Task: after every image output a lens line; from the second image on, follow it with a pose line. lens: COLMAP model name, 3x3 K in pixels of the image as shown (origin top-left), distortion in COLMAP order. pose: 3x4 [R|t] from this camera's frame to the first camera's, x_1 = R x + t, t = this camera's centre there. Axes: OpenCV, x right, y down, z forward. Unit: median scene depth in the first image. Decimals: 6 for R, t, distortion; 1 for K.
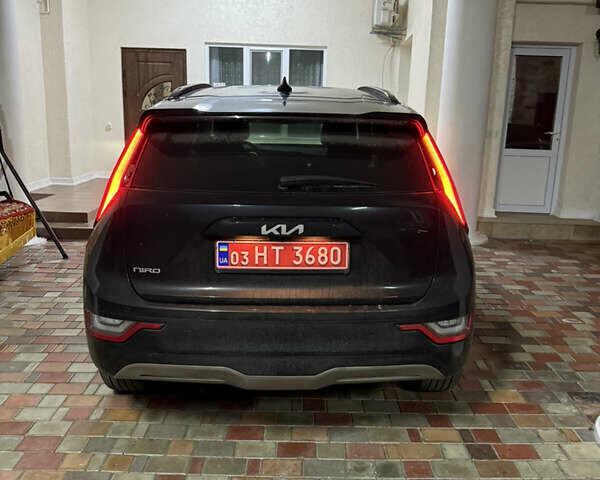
lens RADIAL K [[558.5, 0, 299.2], [0, 558.5, 235.4], [0, 0, 1]] dist [0.020813, 0.000000]
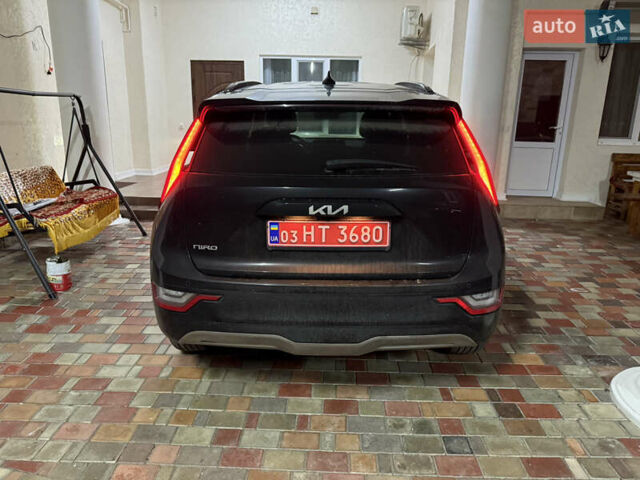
lens RADIAL K [[445.9, 0, 322.4], [0, 445.9, 244.4], [0, 0, 1]] dist [0.023862, -0.034899]
pose [[0.999446, -0.000067, -0.033287, -0.011431], [0.002154, 0.998032, 0.062671, 0.001589], [0.033217, -0.062708, 0.997479, 0.121200]]
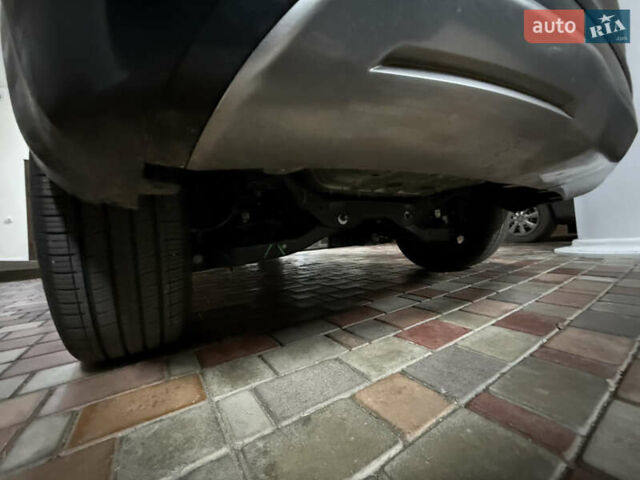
lens RADIAL K [[256.5, 0, 317.7], [0, 256.5, 238.7], [0, 0, 1]] dist [-0.001457, -0.000098]
pose [[0.836962, -0.081594, 0.541144, -0.322990], [0.209664, 0.961184, -0.179349, 0.291326], [-0.505505, 0.263567, 0.821582, 0.844375]]
